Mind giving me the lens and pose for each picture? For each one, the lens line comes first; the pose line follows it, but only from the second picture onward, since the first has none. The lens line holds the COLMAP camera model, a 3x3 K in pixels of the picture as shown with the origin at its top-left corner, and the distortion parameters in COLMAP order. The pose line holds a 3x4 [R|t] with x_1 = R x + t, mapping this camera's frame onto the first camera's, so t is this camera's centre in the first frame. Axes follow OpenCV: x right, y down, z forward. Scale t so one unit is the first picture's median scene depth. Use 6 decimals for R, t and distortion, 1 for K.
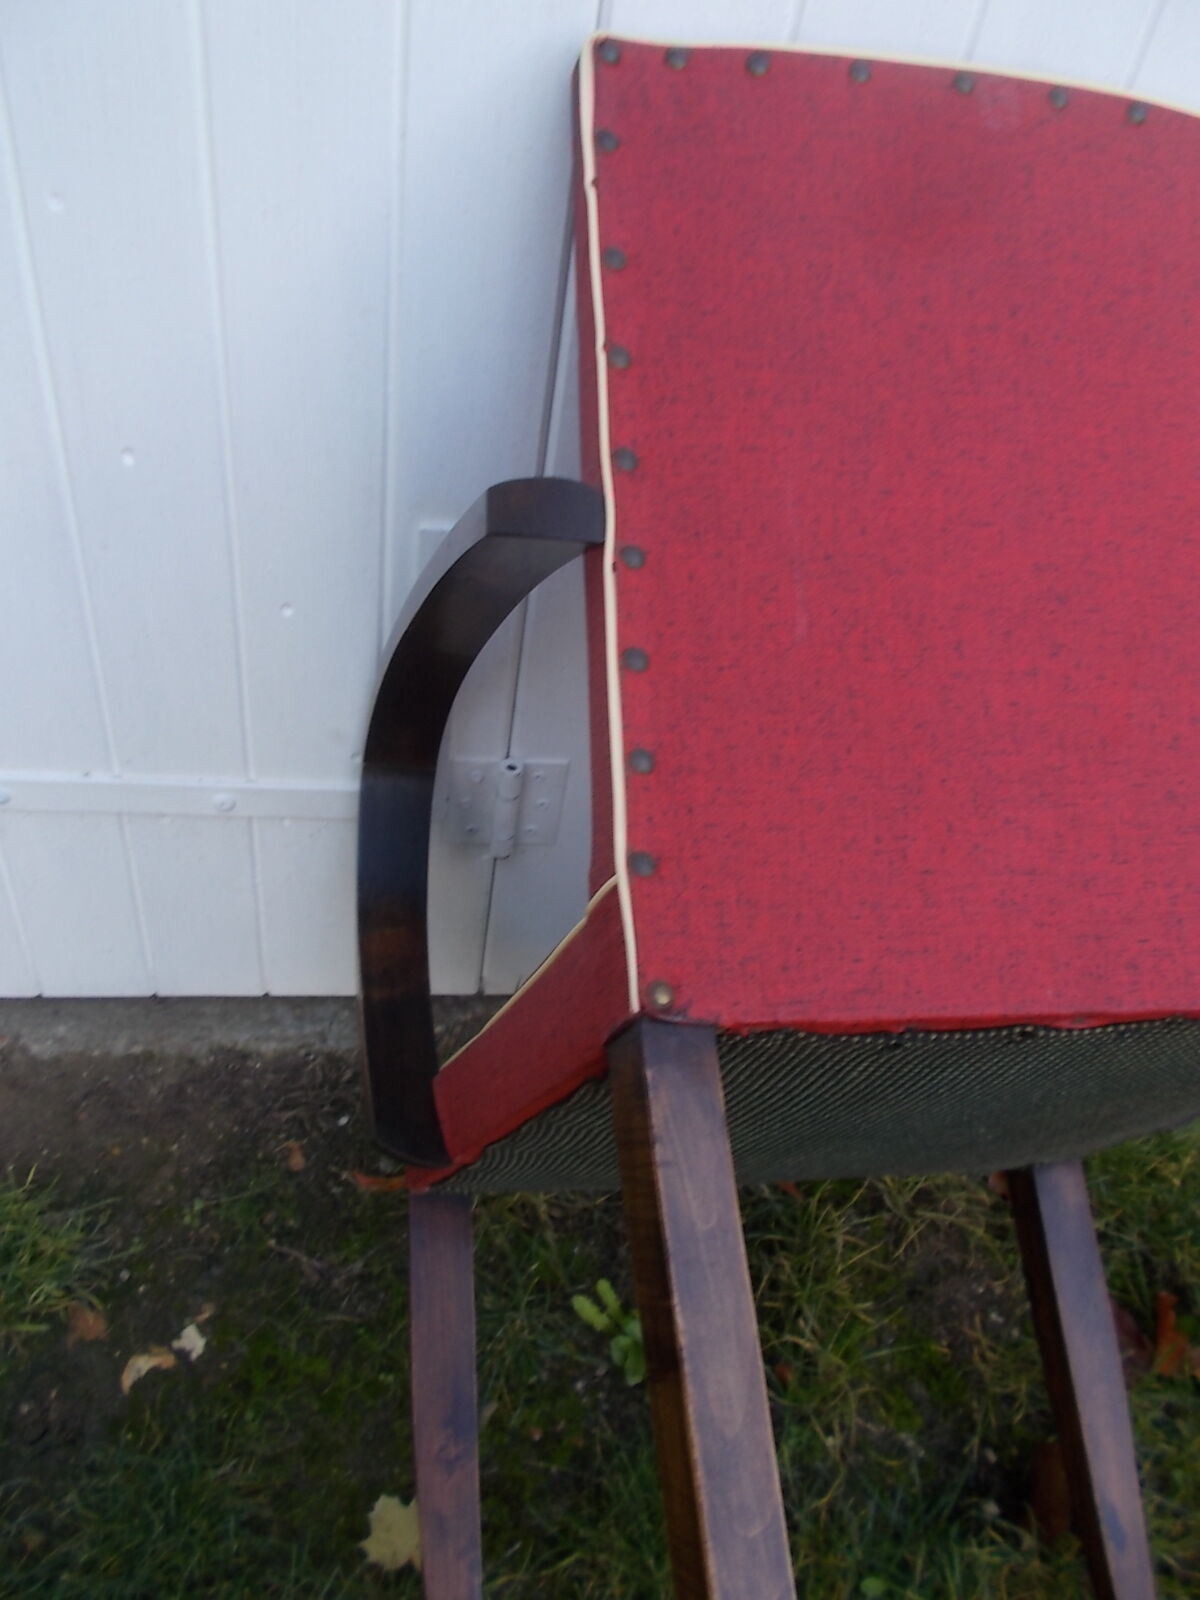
lens RADIAL K [[1215.2, 0, 606.7], [0, 1215.2, 788.1], [0, 0, 1]] dist [0.007716, -0.016063]
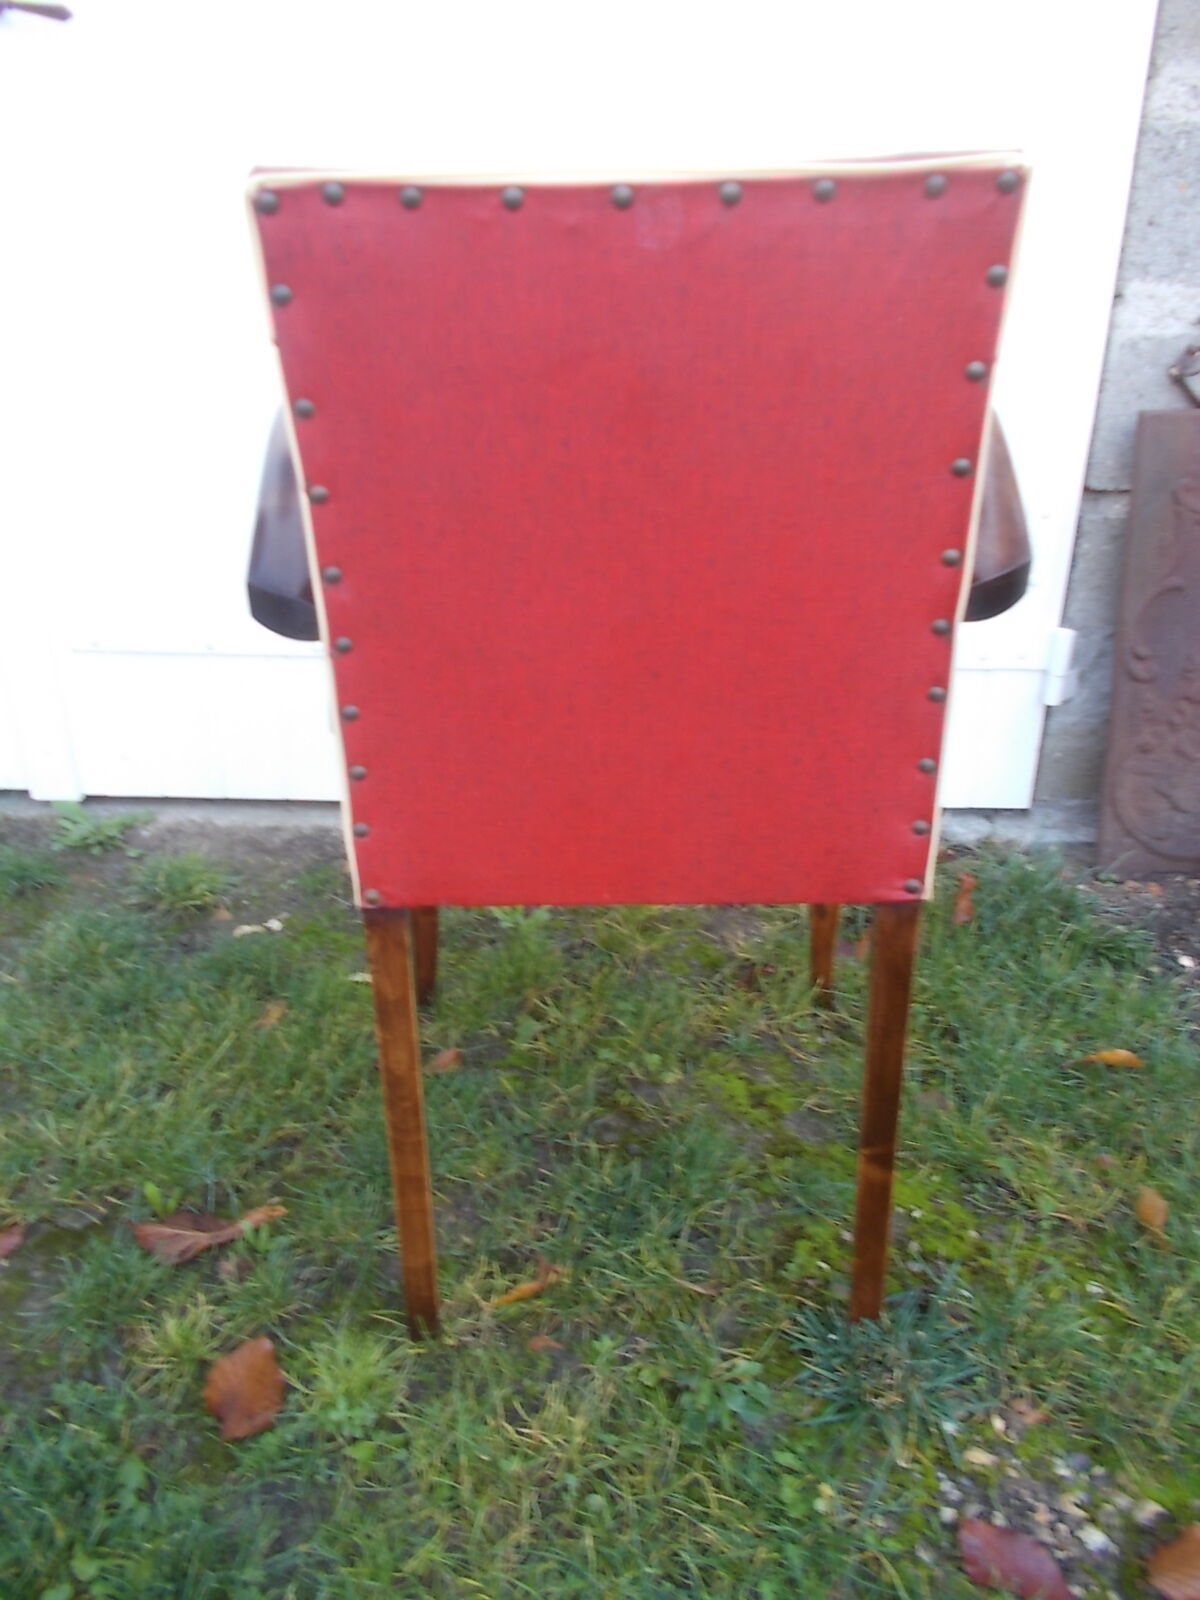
lens RADIAL K [[1215.2, 0, 607.1], [0, 1215.2, 794.8], [0, 0, 1]] dist [0.007716, -0.016063]
pose [[0.975980, -0.064887, -0.207974, 0.526020], [-0.007015, 0.944763, -0.327680, 0.869874], [0.217748, 0.321268, 0.921614, -0.606279]]
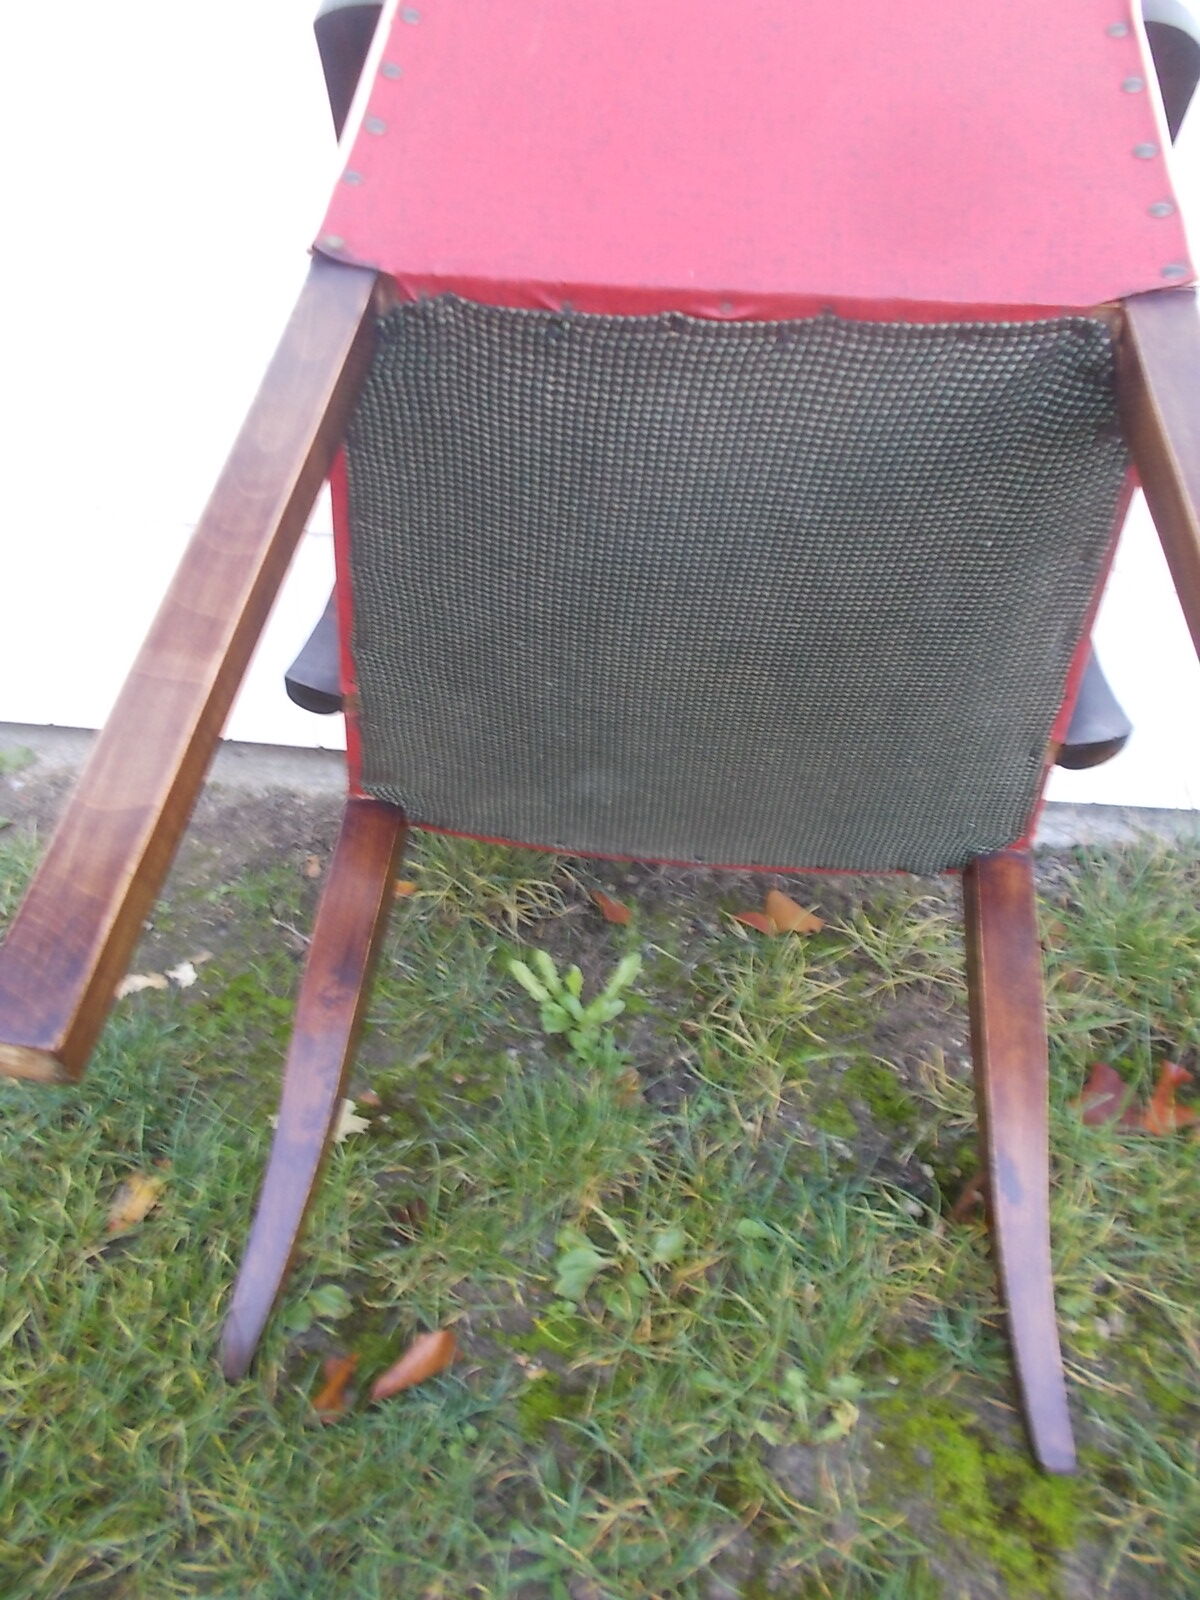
lens RADIAL K [[1215.2, 0, 602.1], [0, 1215.2, 784.9], [0, 0, 1]] dist [0.007716, -0.016063]
pose [[0.964049, 0.027540, -0.264295, 0.325797], [-0.074615, 0.982655, -0.169772, 0.452524], [0.255035, 0.183389, 0.949382, 0.003849]]
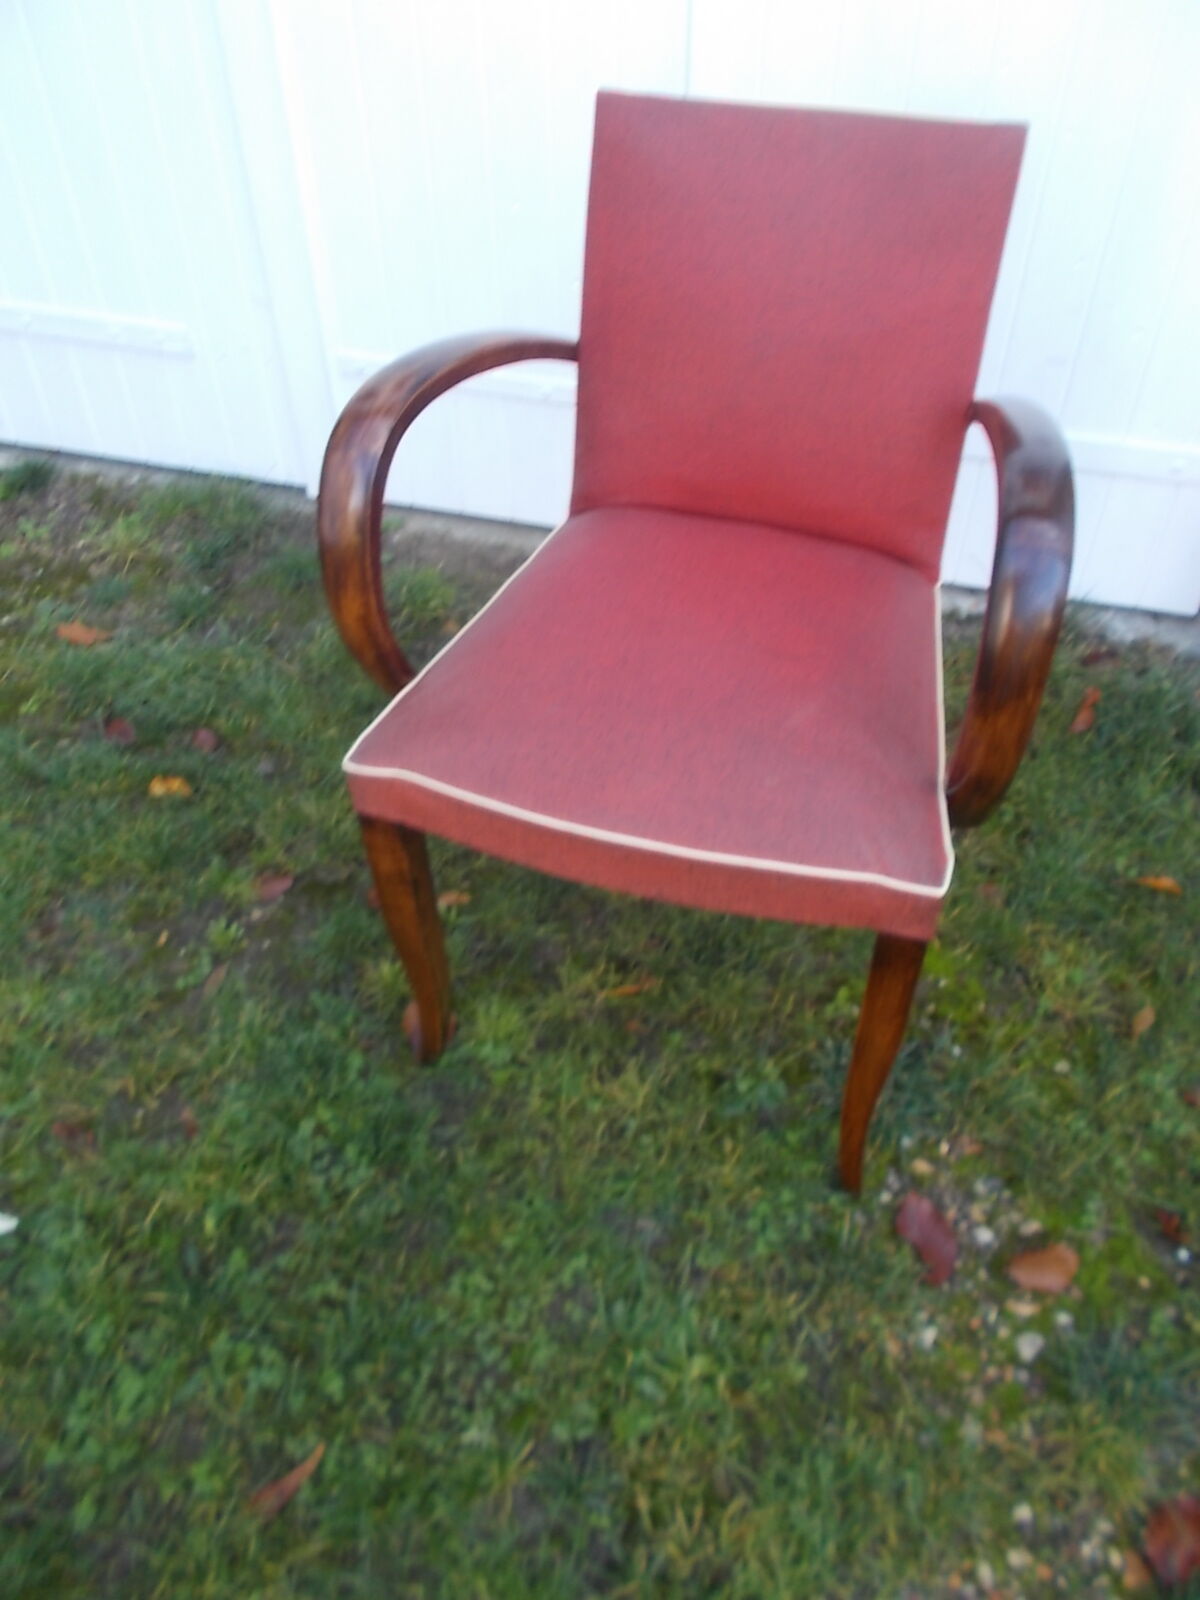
lens RADIAL K [[1215.2, 0, 605.0], [0, 1215.2, 797.5], [0, 0, 1]] dist [0.007716, -0.016063]
pose [[0.908024, 0.157907, -0.388018, 0.727846], [-0.167092, 0.985889, 0.010194, 0.681196], [0.384152, 0.055578, 0.921595, -0.899477]]
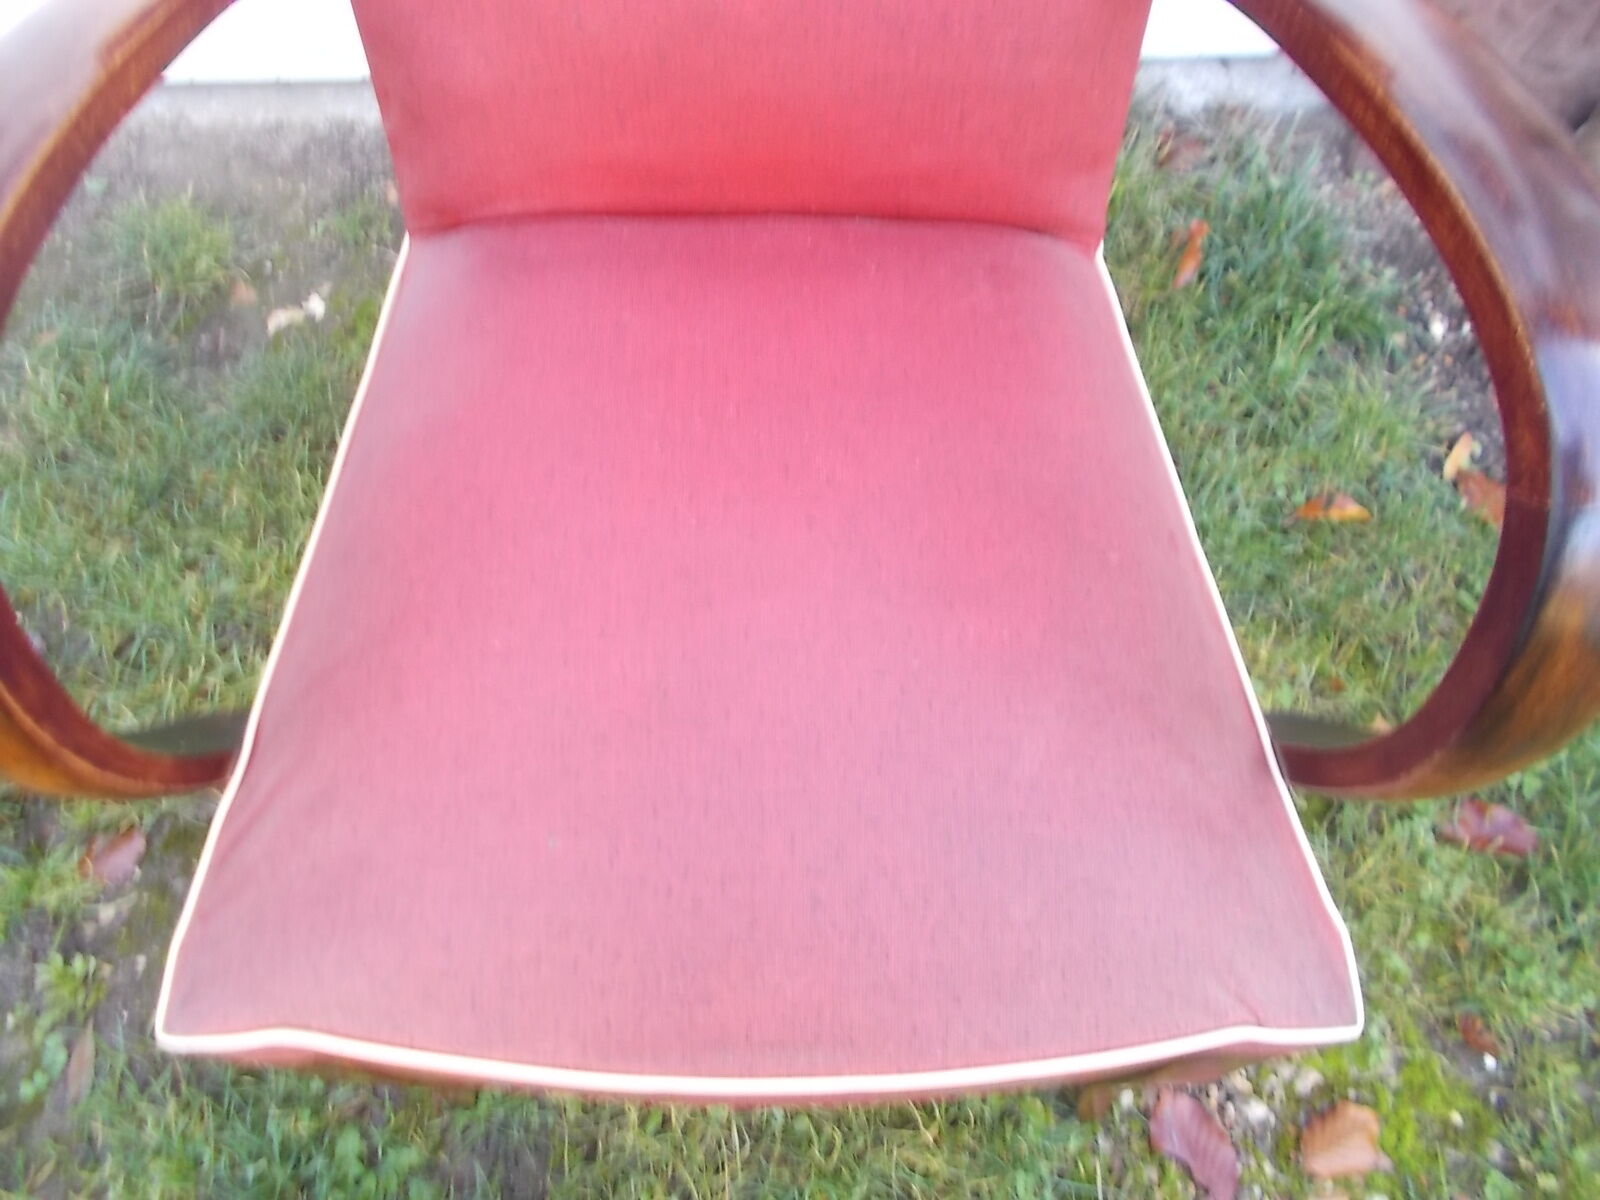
lens RADIAL K [[1215.2, 0, 789.9], [0, 1215.2, 600.9], [0, 0, 1]] dist [0.007716, -0.016063]
pose [[0.988586, 0.014311, -0.149978, 0.416827], [0.038072, 0.939439, 0.340596, 0.323885], [0.145769, -0.342418, 0.928171, -0.336520]]
